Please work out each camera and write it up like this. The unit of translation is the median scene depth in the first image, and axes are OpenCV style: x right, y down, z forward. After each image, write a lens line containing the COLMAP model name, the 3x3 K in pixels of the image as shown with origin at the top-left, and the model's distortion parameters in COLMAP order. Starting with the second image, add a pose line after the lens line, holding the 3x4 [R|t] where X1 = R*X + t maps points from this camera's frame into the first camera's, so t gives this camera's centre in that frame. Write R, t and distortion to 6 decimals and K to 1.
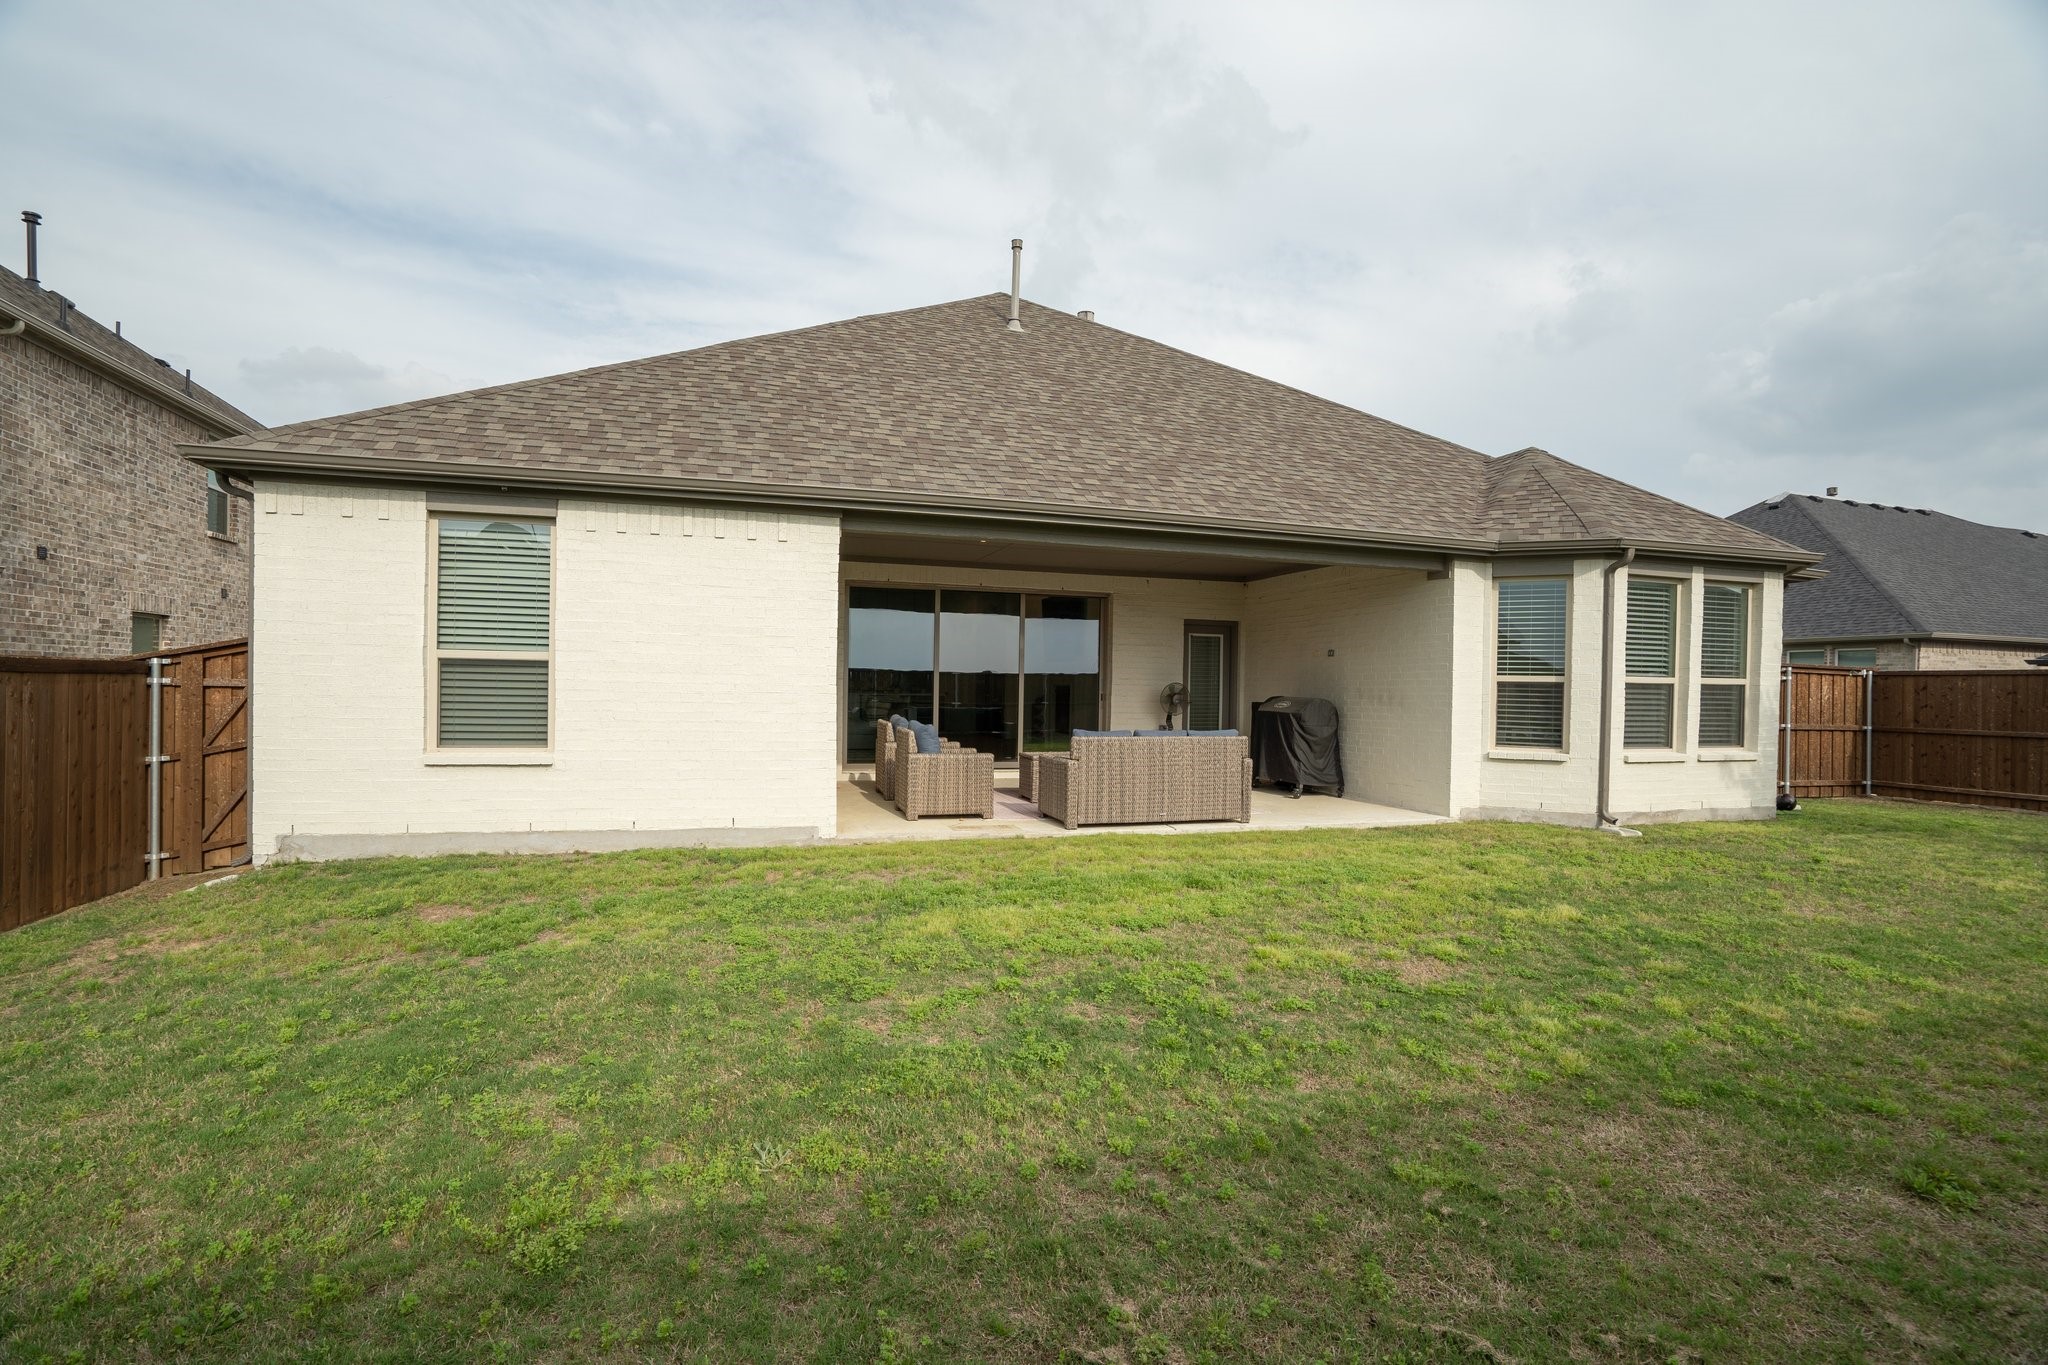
lens RADIAL K [[940.0, 0, 1025.6], [0, 940.0, 691.5], [0, 0, 1]] dist [-0.008358, 0.002058]
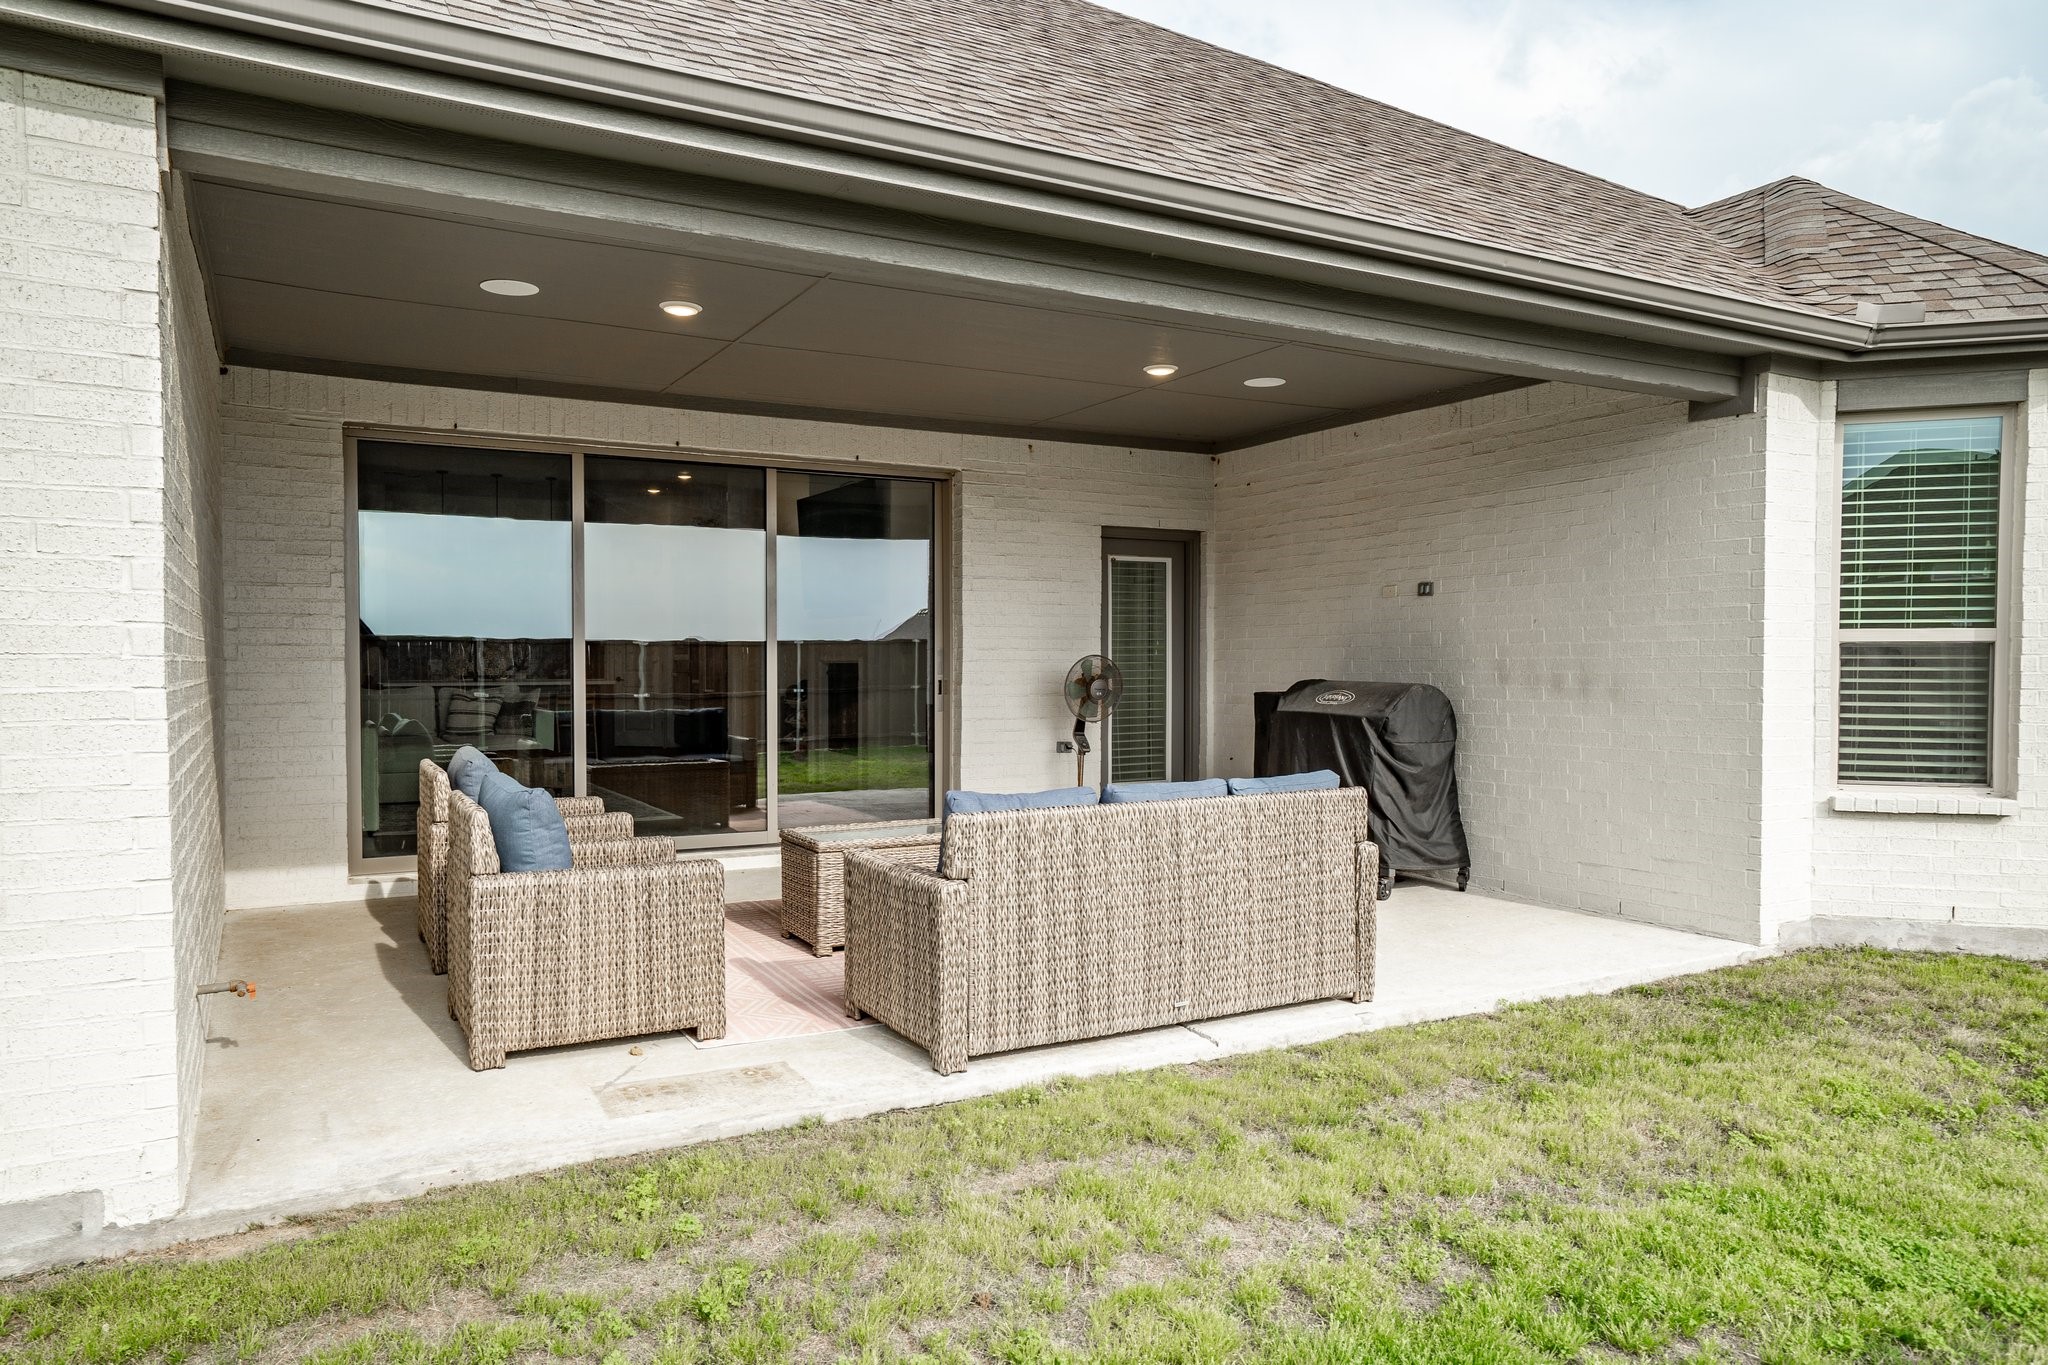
lens RADIAL K [[1343.4, 0, 1010.6], [0, 1343.4, 696.2], [0, 0, 1]] dist [0.007118, -0.001579]
pose [[0.981527, -0.022844, 0.189958, -0.017758], [0.018451, 0.999521, 0.024859, -0.007041], [-0.190434, -0.020895, 0.981478, 0.376038]]
